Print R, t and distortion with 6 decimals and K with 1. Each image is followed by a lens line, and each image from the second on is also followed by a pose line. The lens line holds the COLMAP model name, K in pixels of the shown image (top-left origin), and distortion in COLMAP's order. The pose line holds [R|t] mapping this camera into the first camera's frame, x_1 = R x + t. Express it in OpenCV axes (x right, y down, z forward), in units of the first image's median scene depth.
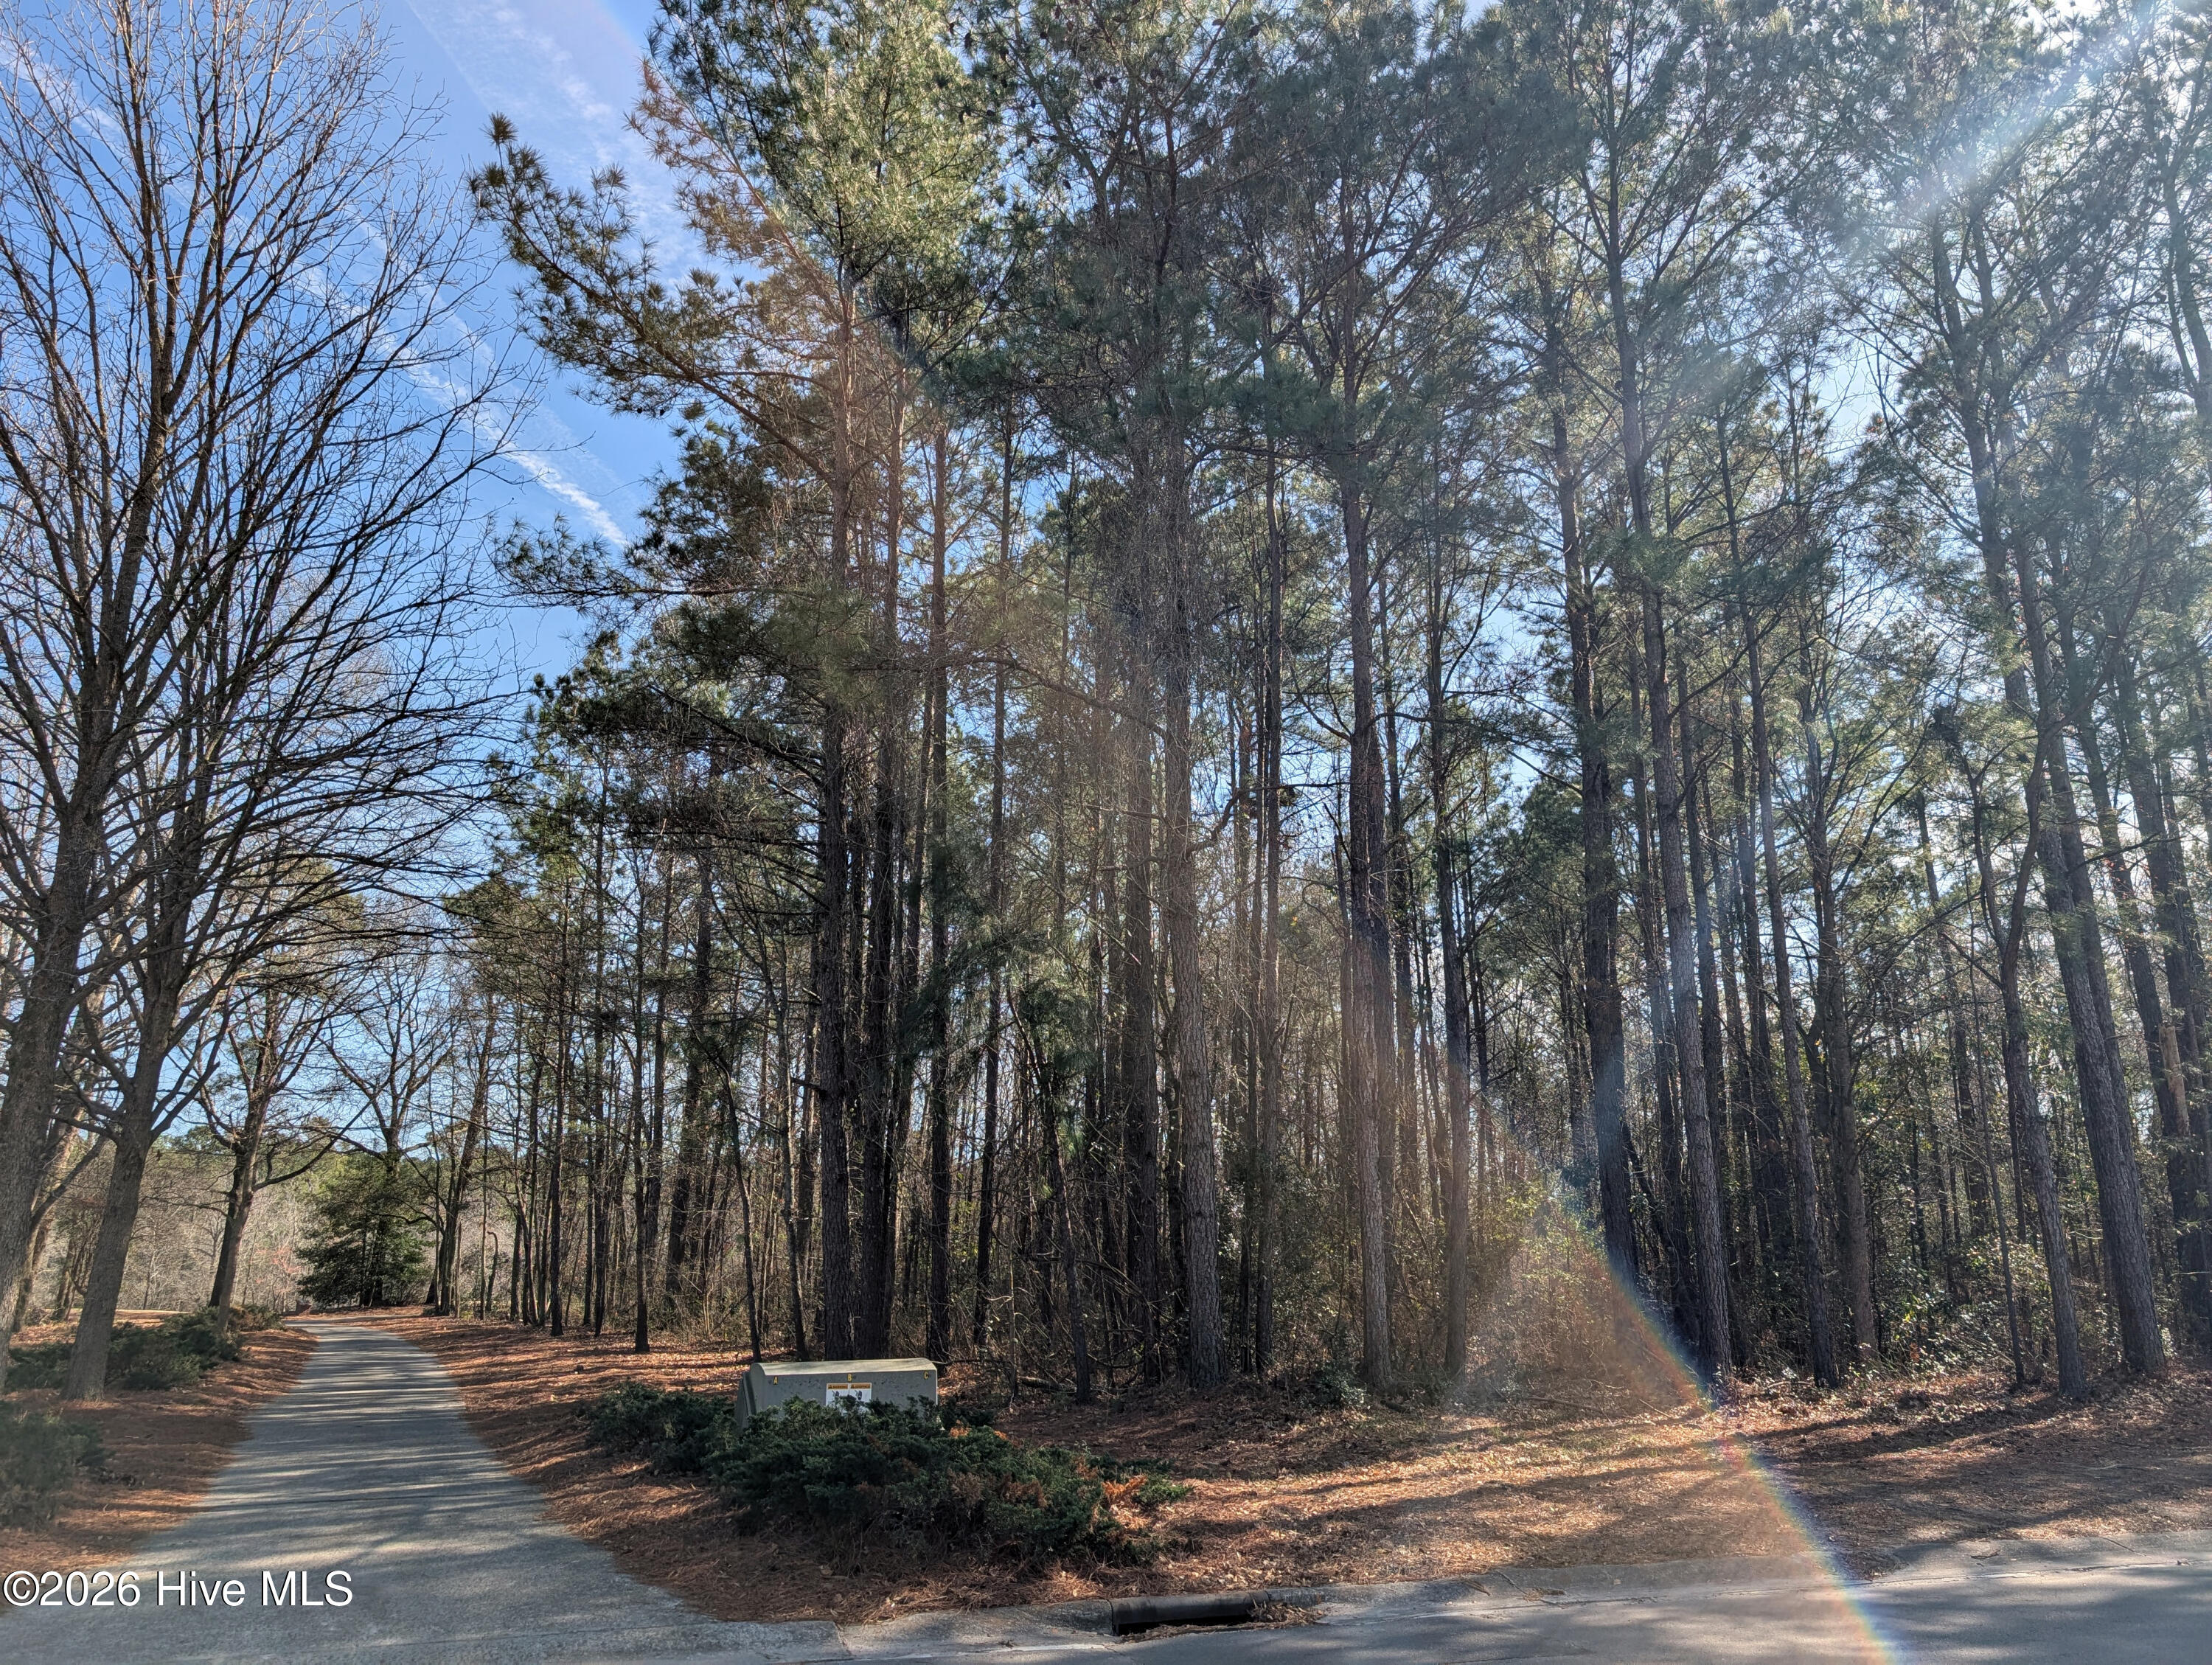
lens RADIAL K [[1635.4, 0, 1106.0], [0, 1635.4, 832.5], [0, 0, 1]] dist [0.031754, -0.010204]
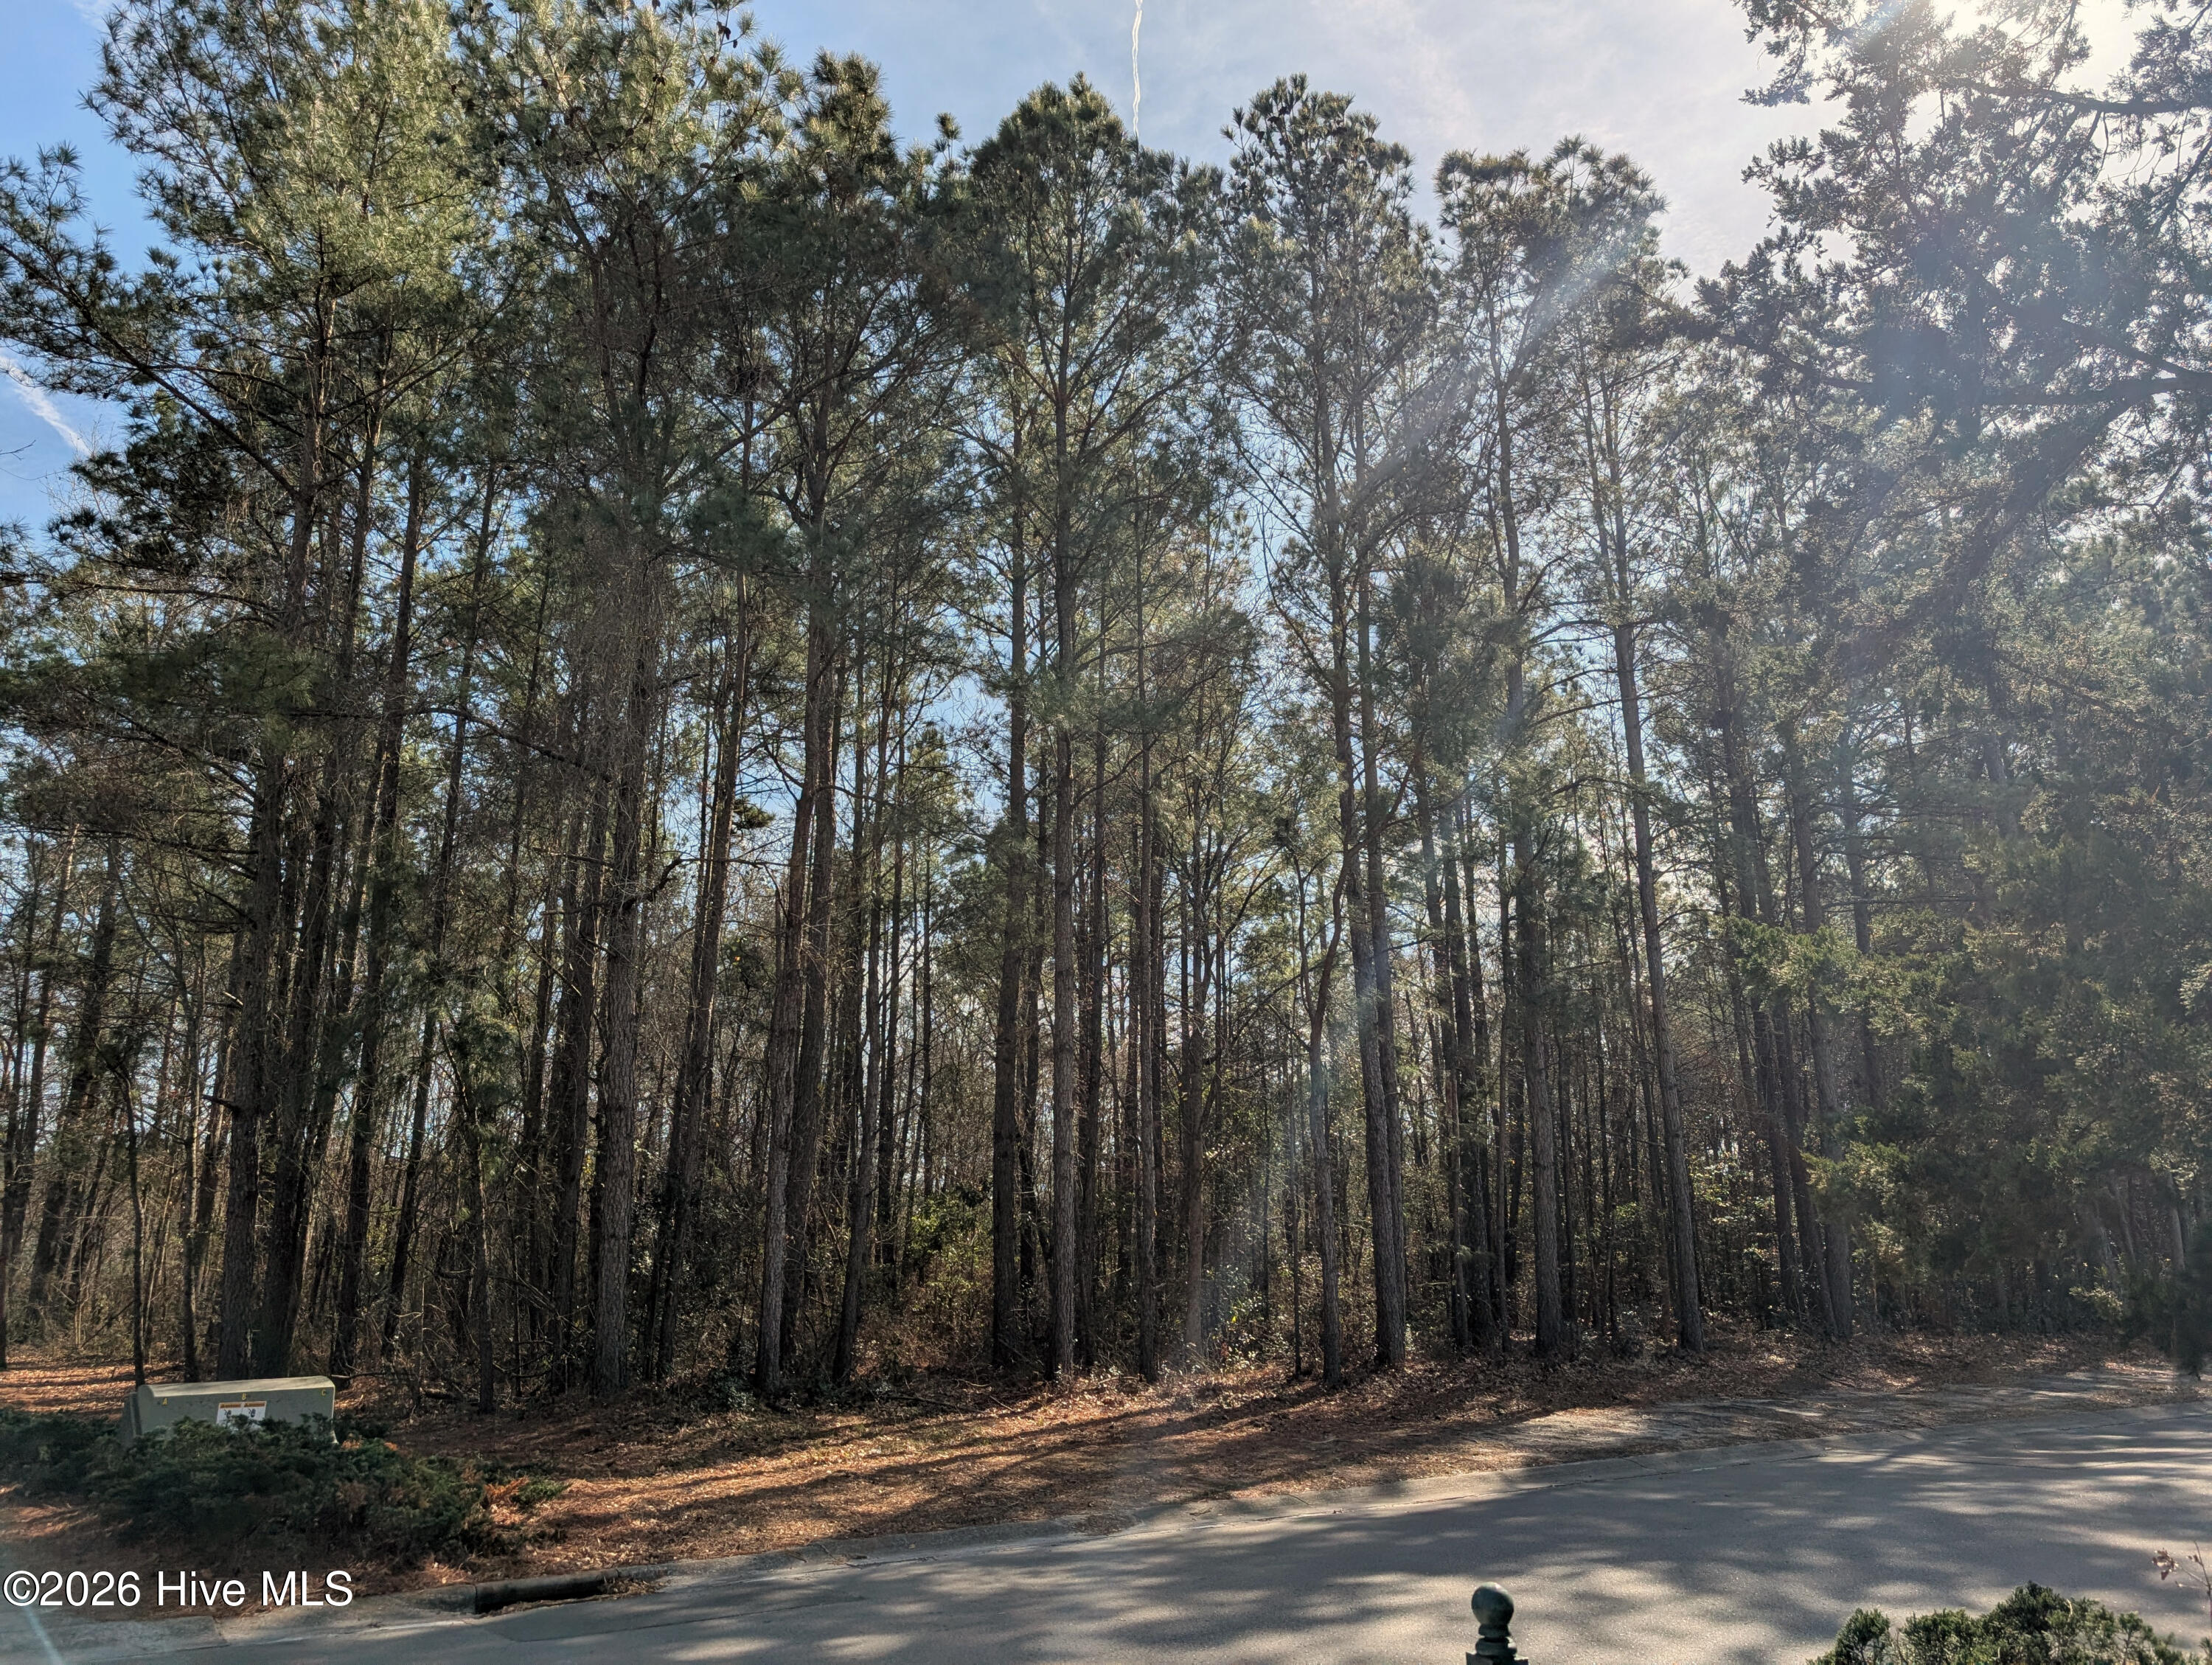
lens RADIAL K [[1709.1, 0, 1106.0], [0, 1709.1, 832.5], [0, 0, 1]] dist [0.031655, 0.000695]
pose [[0.955690, 0.075088, 0.284637, 0.026718], [-0.080007, 0.996778, 0.005675, -0.070941], [-0.283294, -0.028196, 0.958619, -0.187116]]
